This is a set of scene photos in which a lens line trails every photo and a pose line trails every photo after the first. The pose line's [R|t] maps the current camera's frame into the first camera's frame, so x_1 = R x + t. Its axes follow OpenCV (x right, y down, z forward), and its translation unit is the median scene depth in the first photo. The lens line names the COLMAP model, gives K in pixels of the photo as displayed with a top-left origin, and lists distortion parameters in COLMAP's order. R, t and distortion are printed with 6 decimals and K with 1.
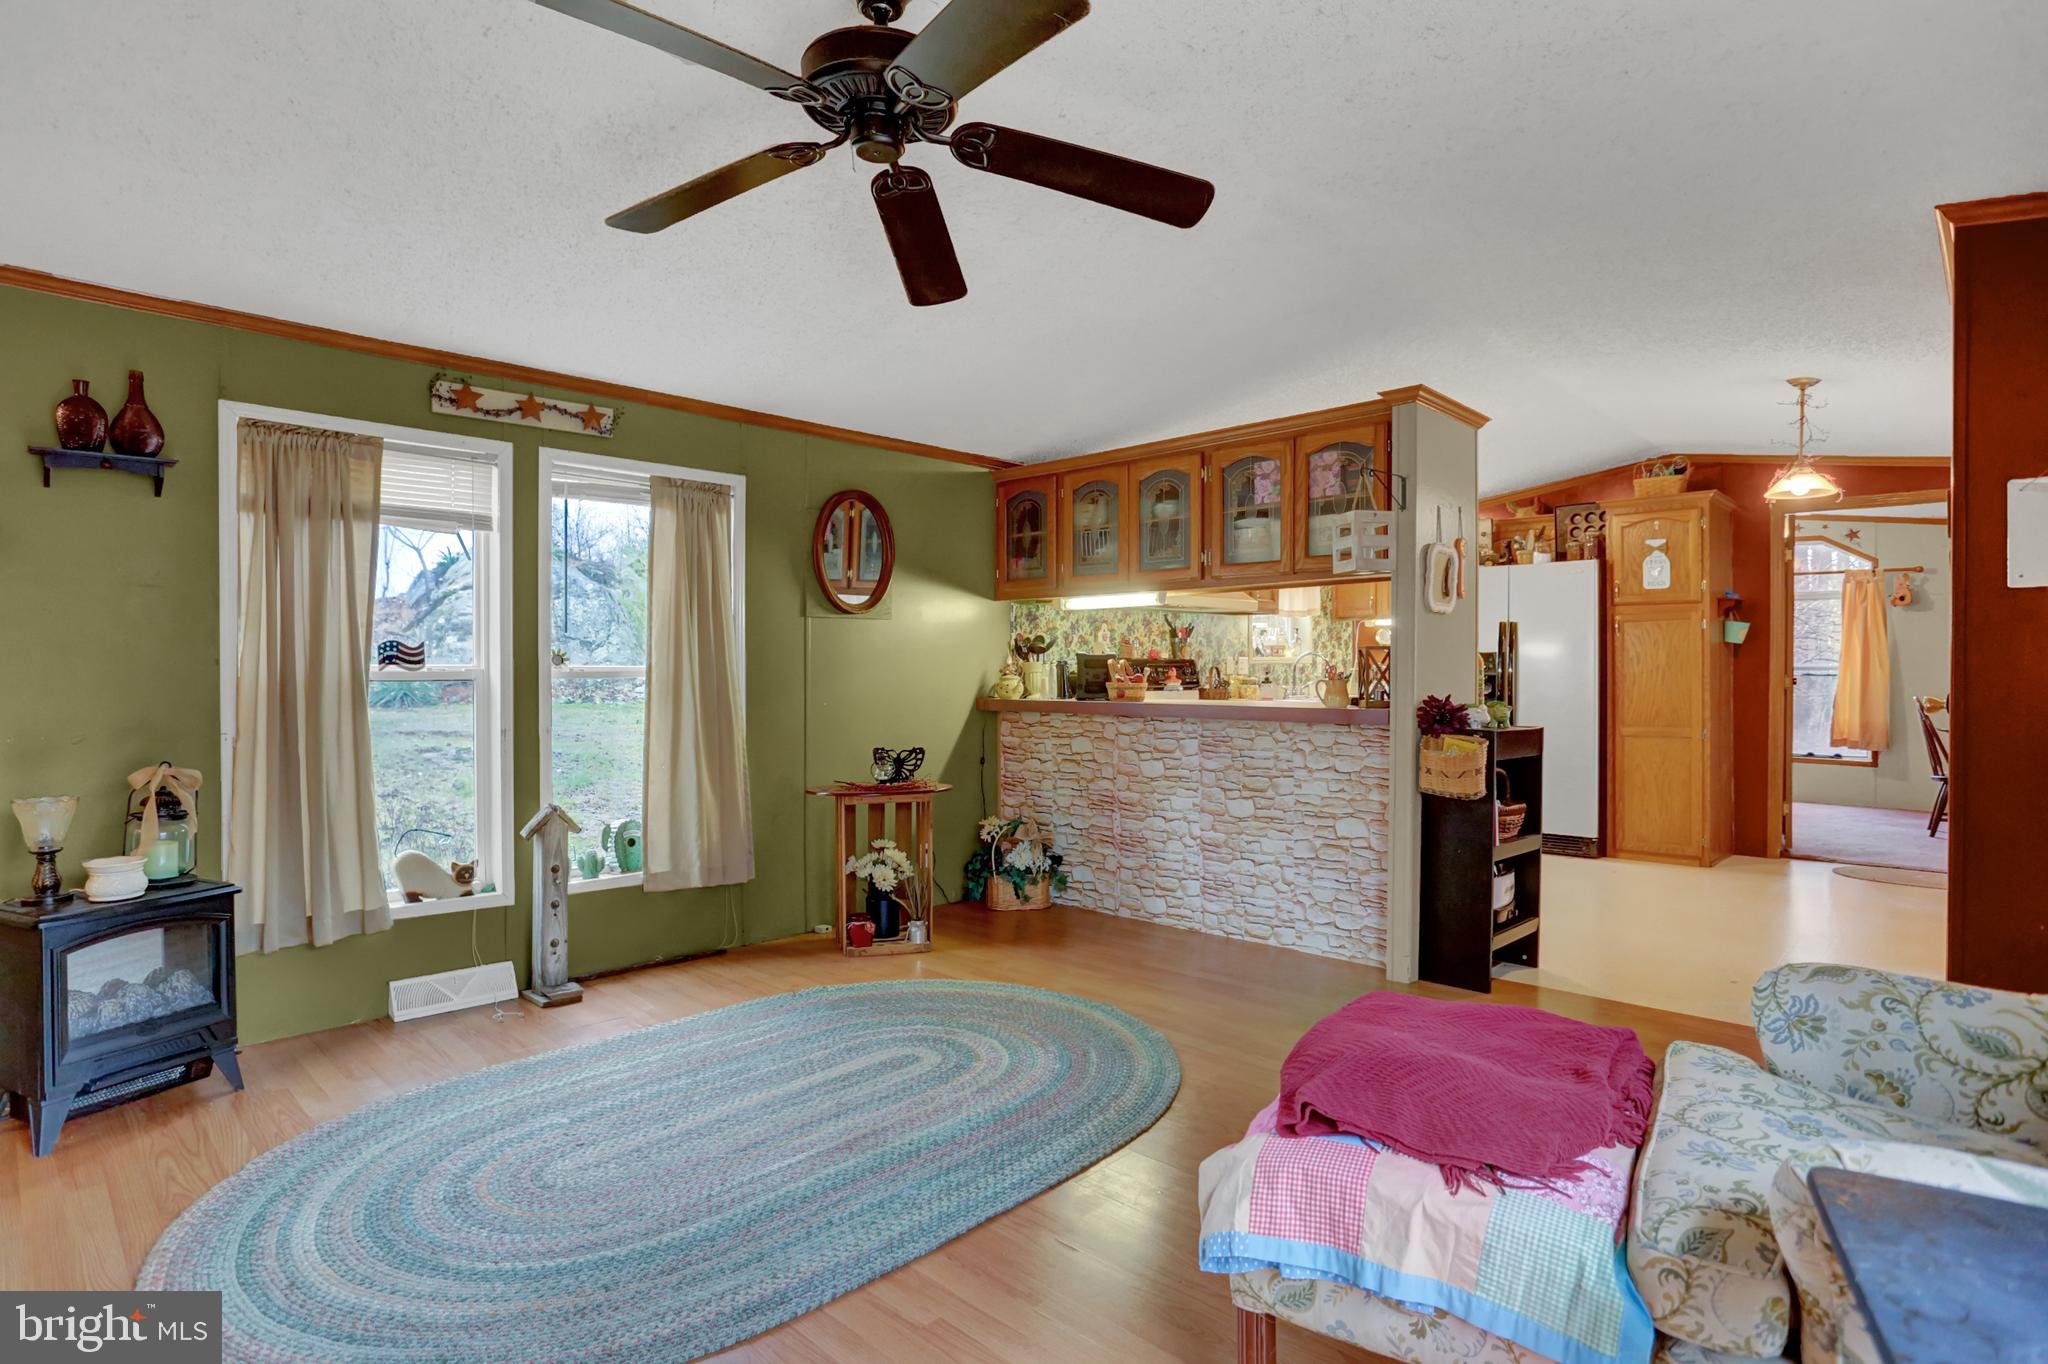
lens RADIAL K [[1061.6, 0, 1020.2], [0, 1061.6, 680.6], [0, 0, 1]] dist [-0.035446, 0.000571]
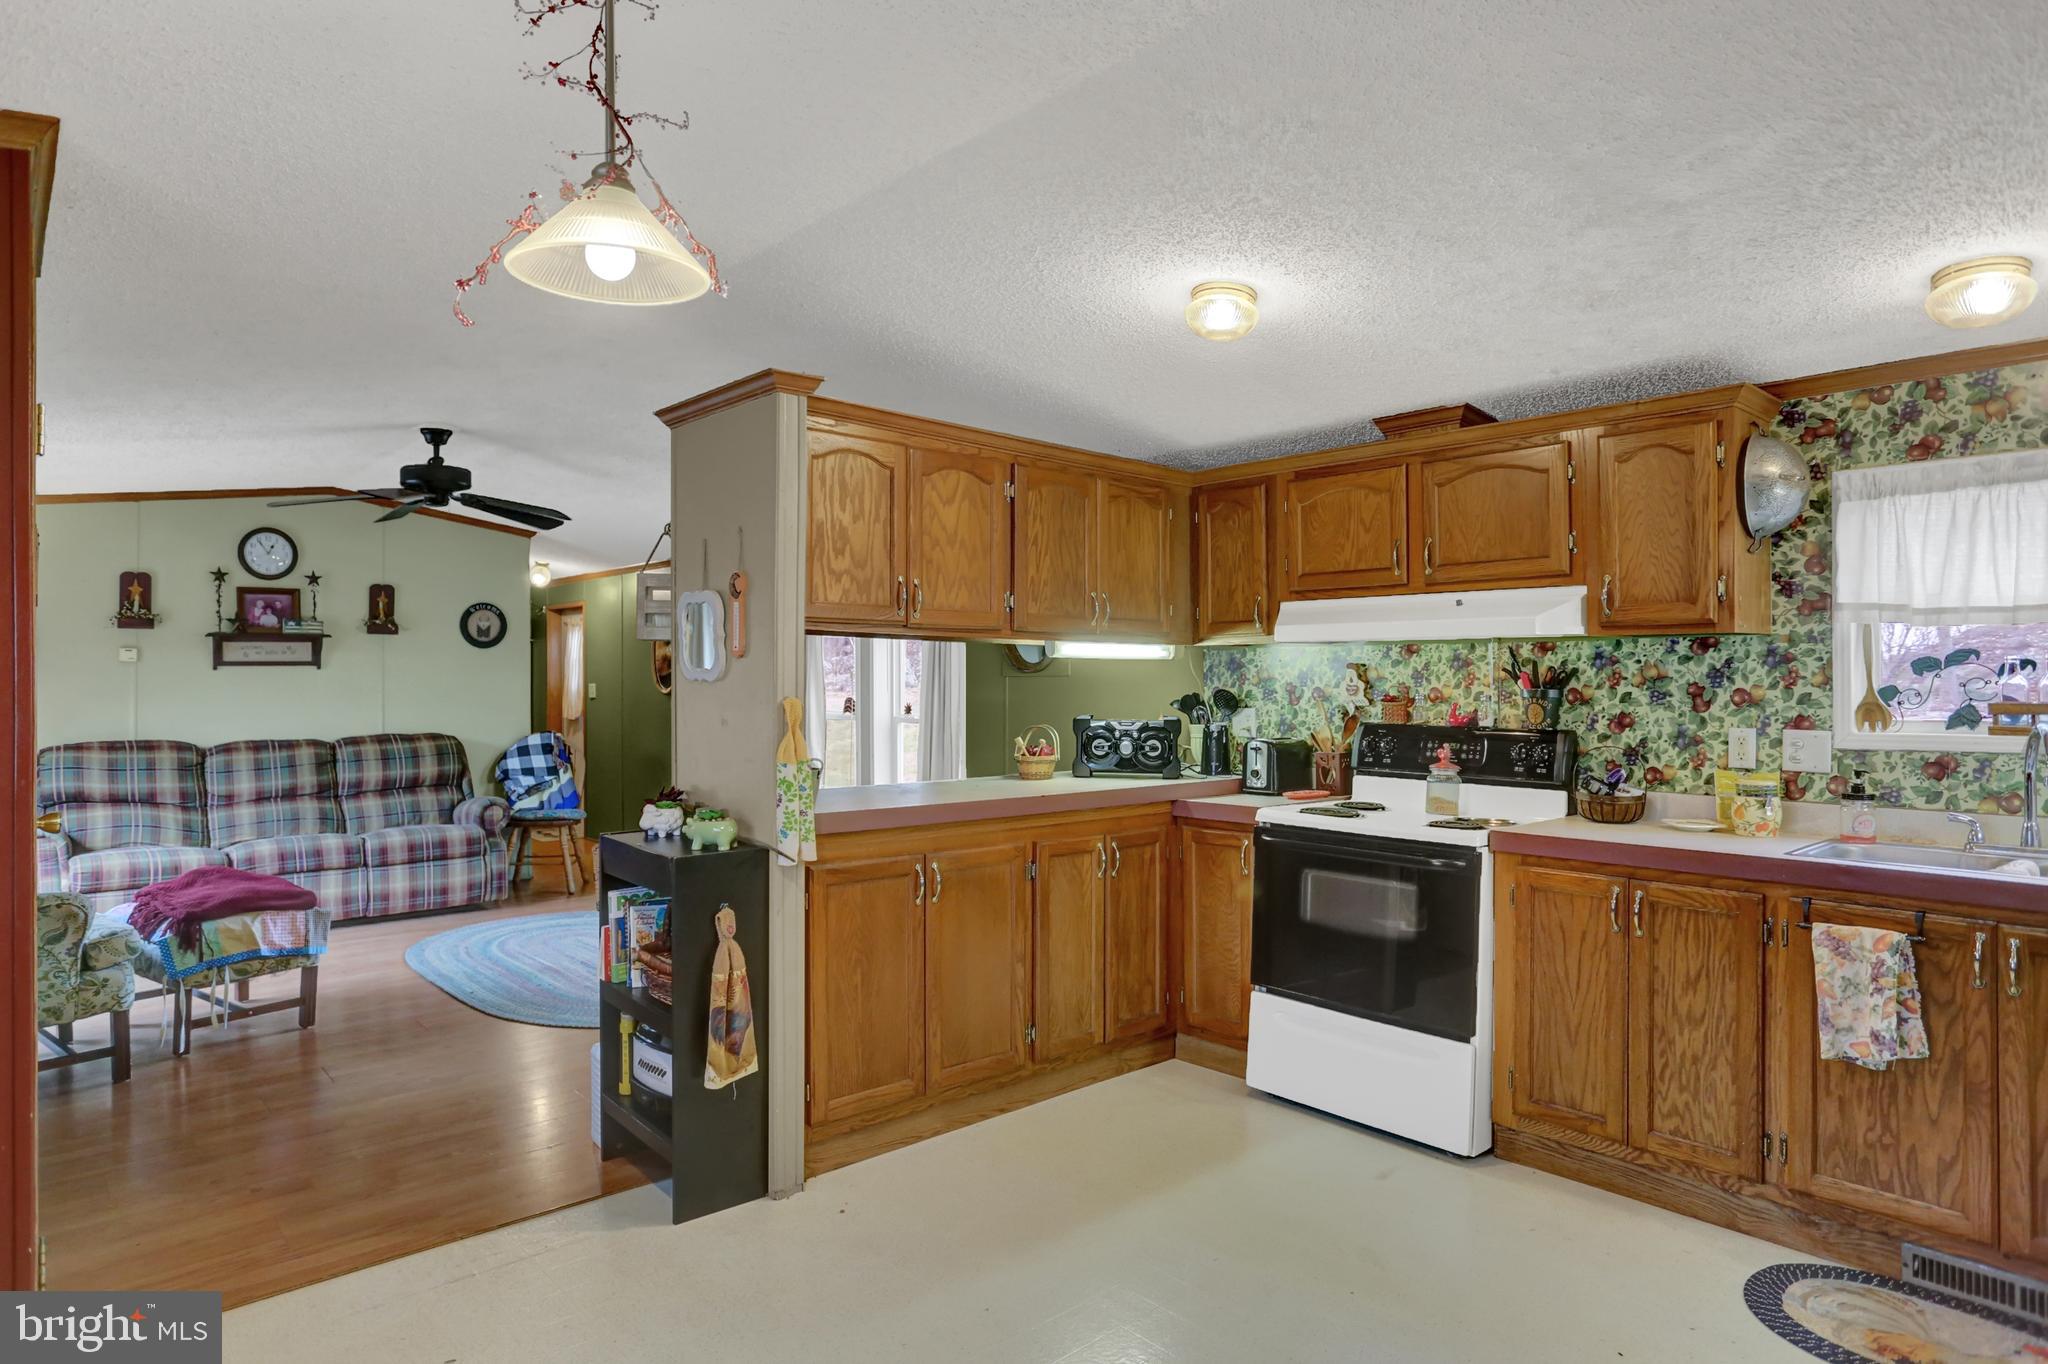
lens RADIAL K [[1162.9, 0, 1023.3], [0, 1162.9, 673.2], [0, 0, 1]] dist [-0.082787, 0.048988]
pose [[-0.063807, -0.003069, -0.997958, 1.094239], [-0.013180, 0.999911, -0.002232, -0.064260], [0.997875, 0.013011, -0.063842, 1.163276]]
